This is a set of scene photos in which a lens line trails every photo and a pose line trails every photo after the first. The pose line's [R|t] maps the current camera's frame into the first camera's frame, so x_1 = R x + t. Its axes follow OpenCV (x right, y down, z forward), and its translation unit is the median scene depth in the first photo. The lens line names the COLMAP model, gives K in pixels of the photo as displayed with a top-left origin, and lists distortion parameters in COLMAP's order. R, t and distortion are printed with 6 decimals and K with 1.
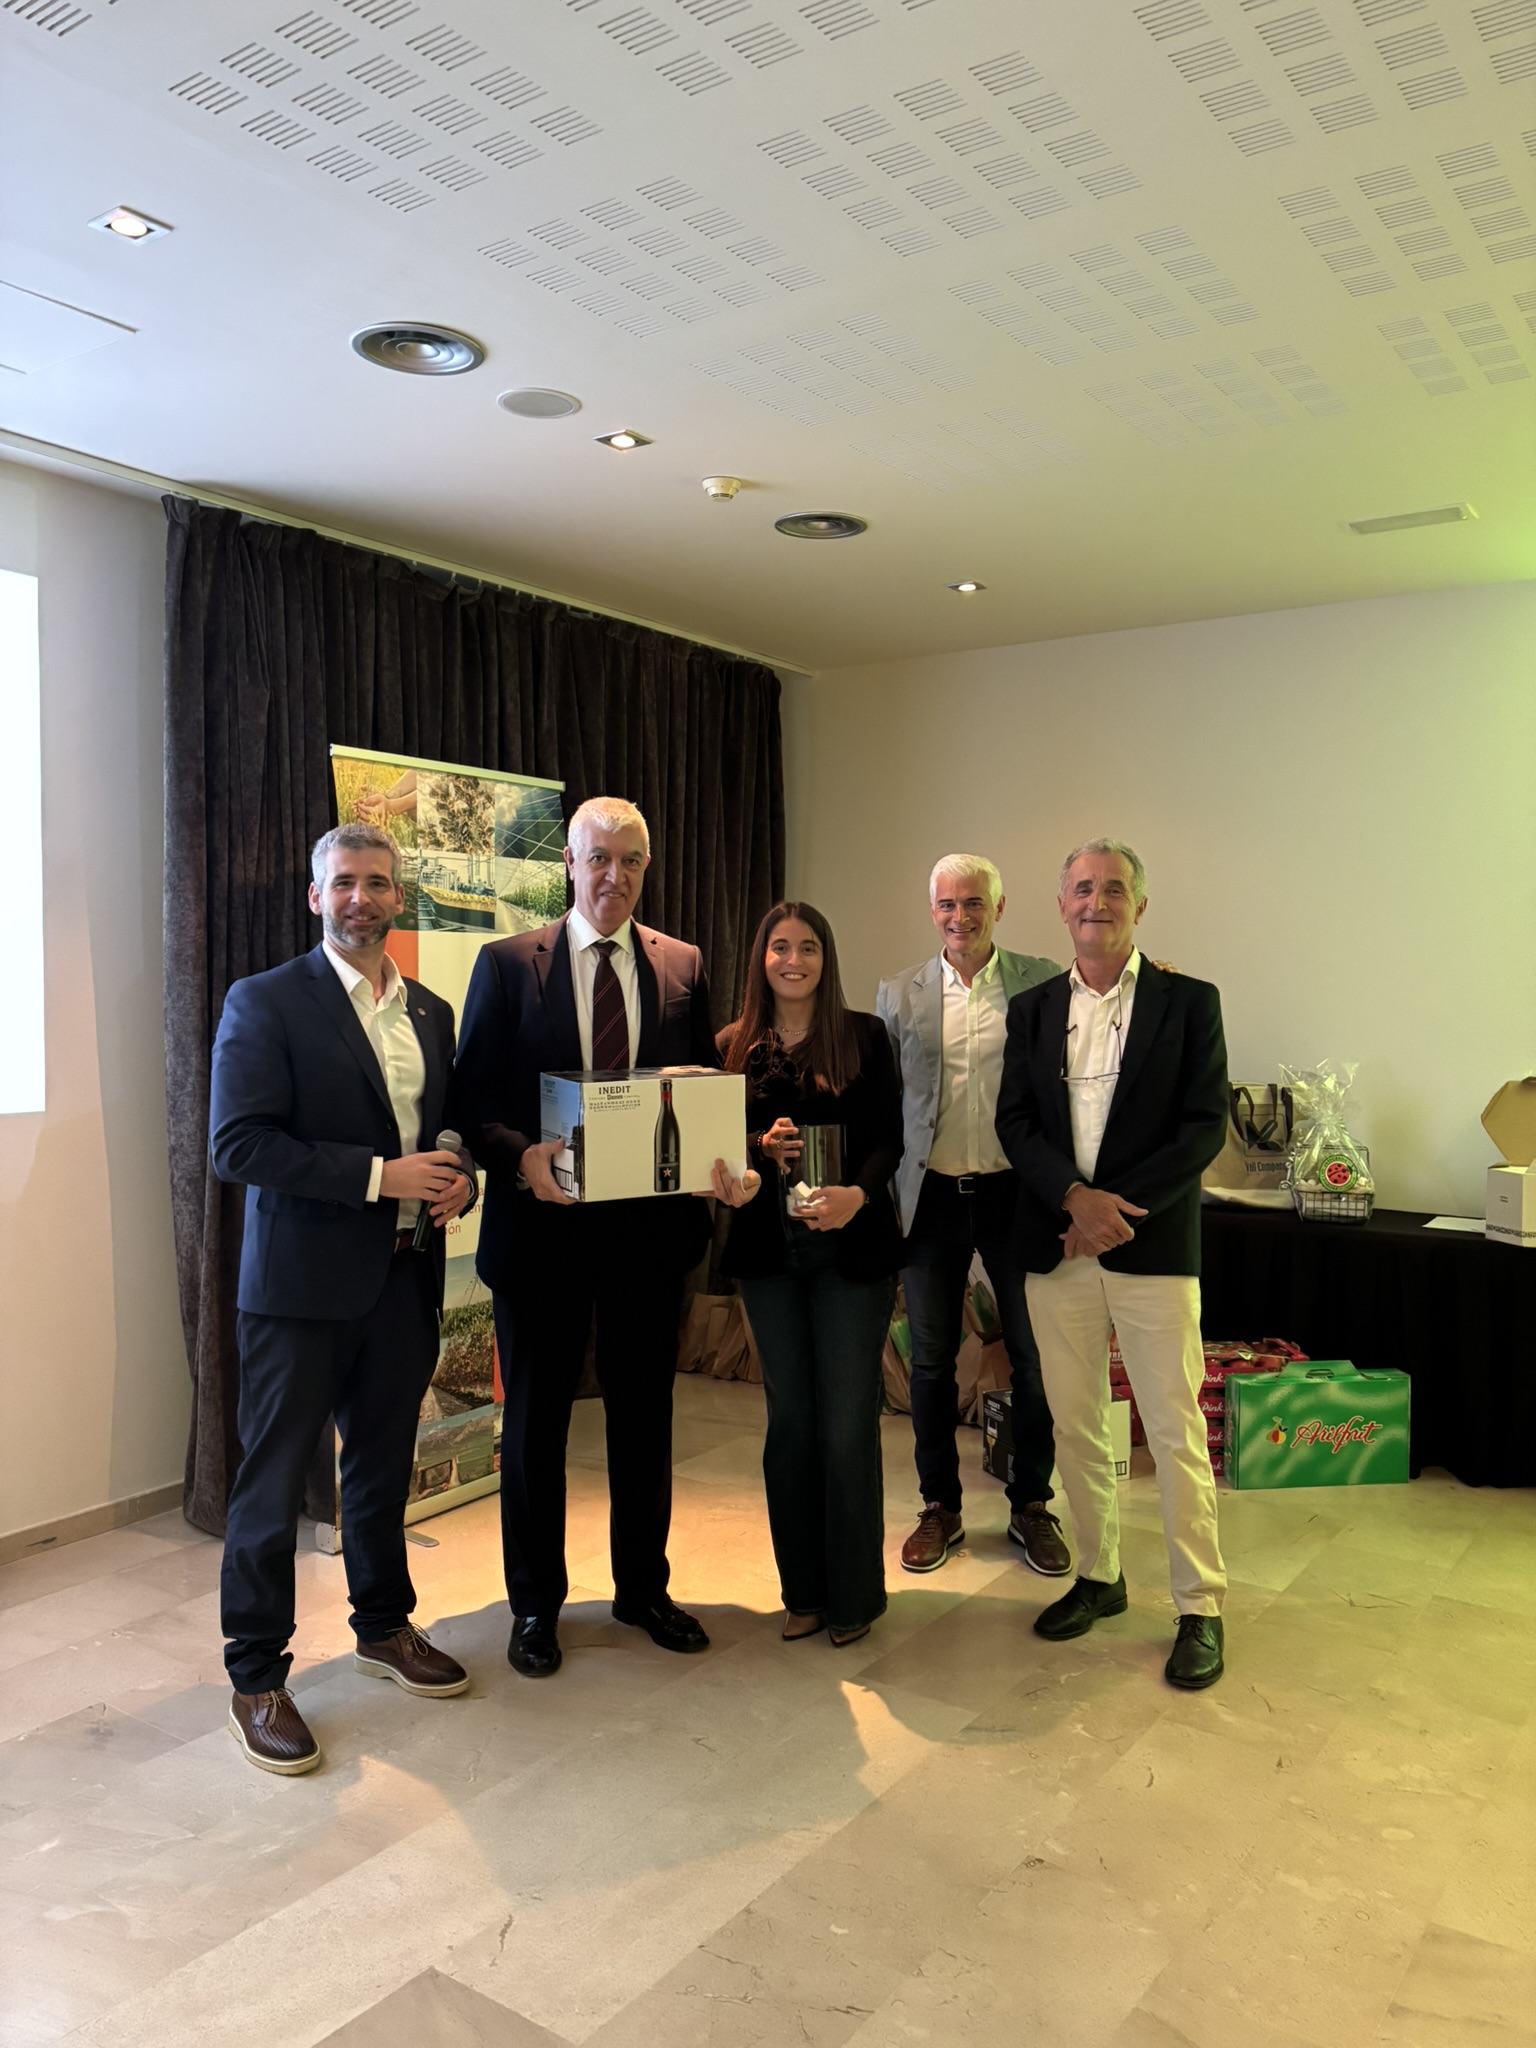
lens RADIAL K [[1545.9, 0, 772.4], [0, 1545.9, 1040.4], [0, 0, 1]] dist [0.036761, -0.033080]
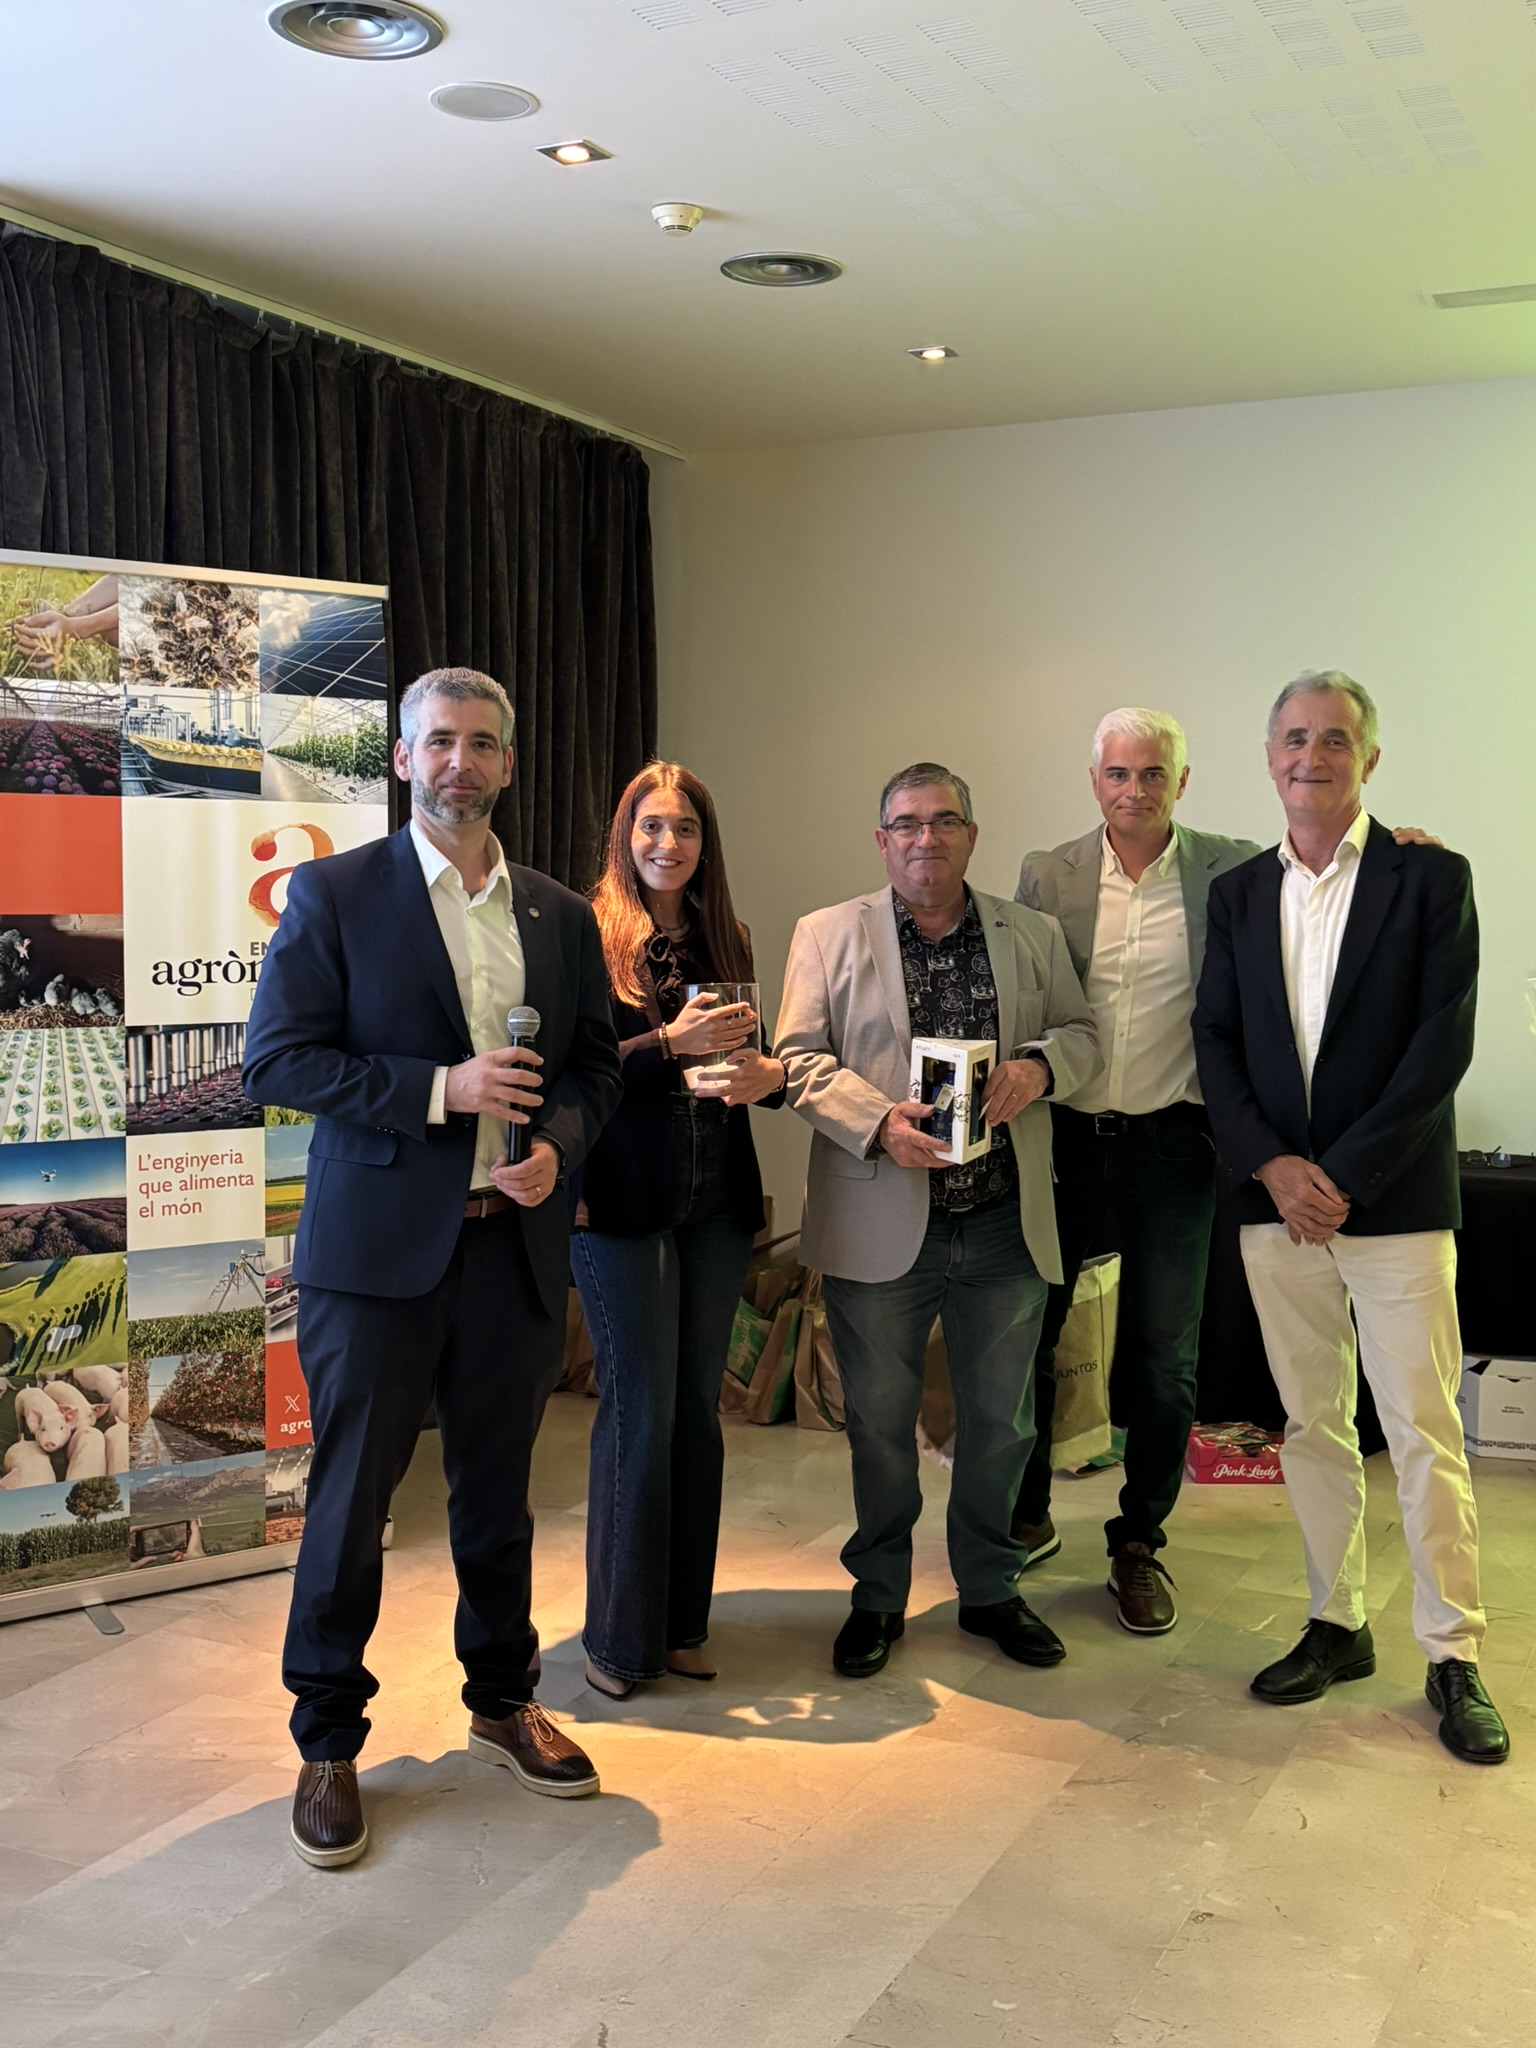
lens RADIAL K [[2152.0, 0, 777.6], [0, 2152.0, 1017.8], [0, 0, 1]] dist [0.019130, 0.000000]
pose [[0.987765, -0.013125, 0.155394, -0.148075], [0.008904, 0.999573, 0.027828, 0.007349], [-0.155693, -0.026104, 0.987461, -0.061134]]
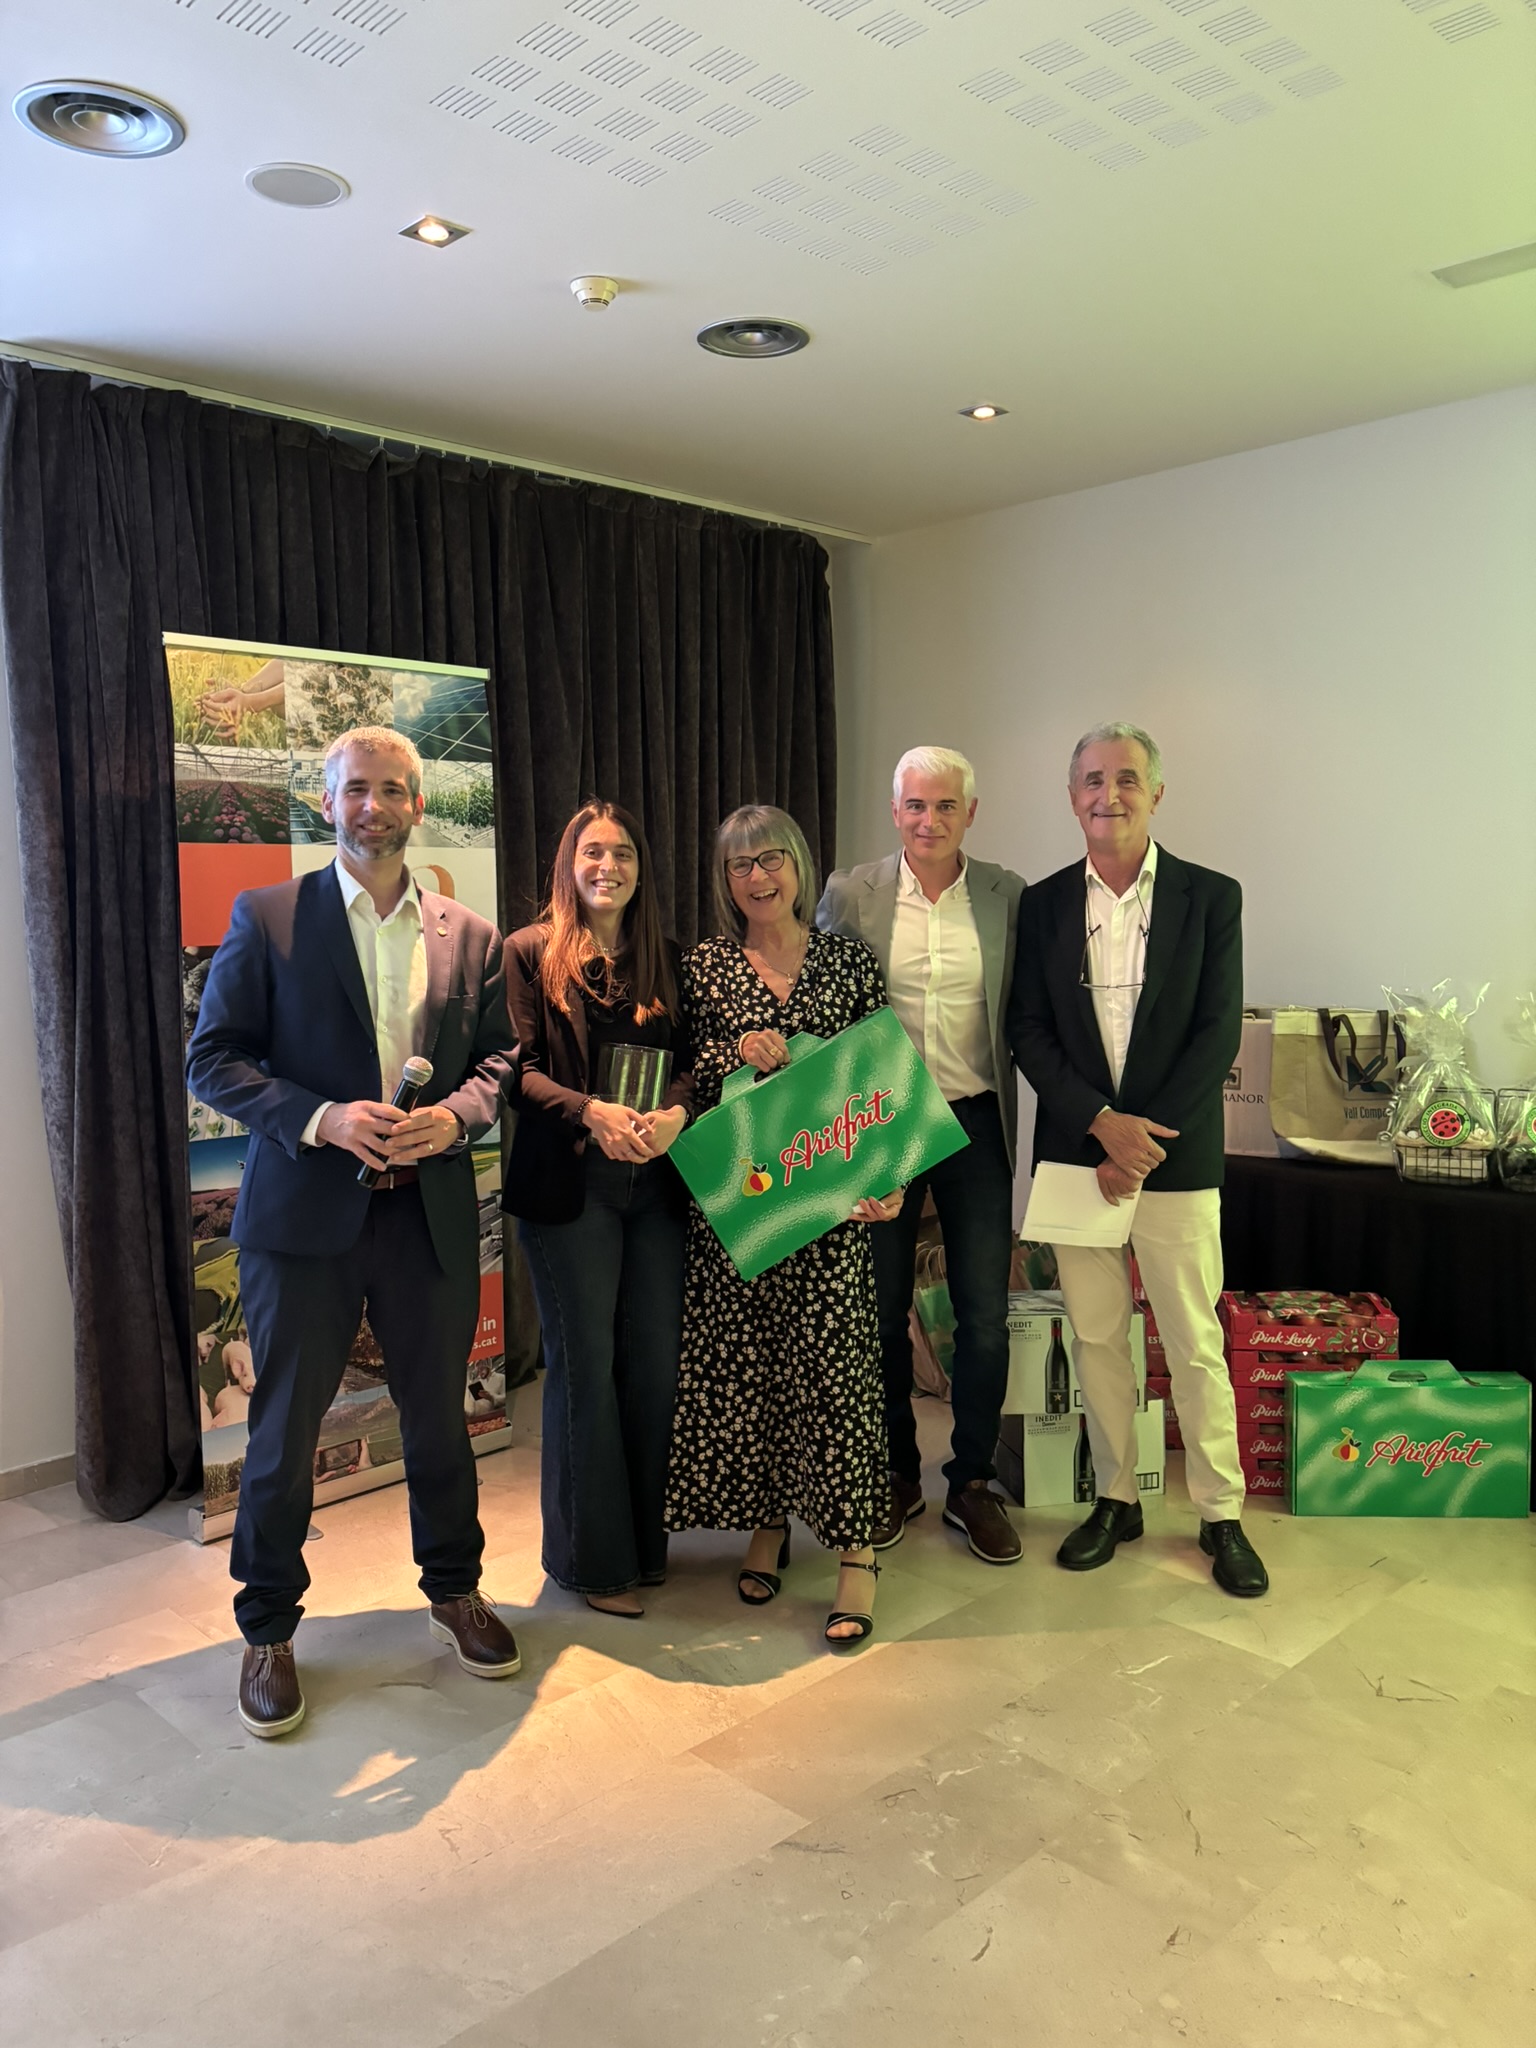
lens RADIAL K [[1545.9, 0, 763.8], [0, 1545.9, 1029.4], [0, 0, 1]] dist [0.036761, -0.033080]
pose [[0.982414, -0.004357, -0.186666, 0.199263], [0.012440, 0.999034, 0.042153, -0.000192], [0.186302, -0.043734, 0.981519, 0.185906]]
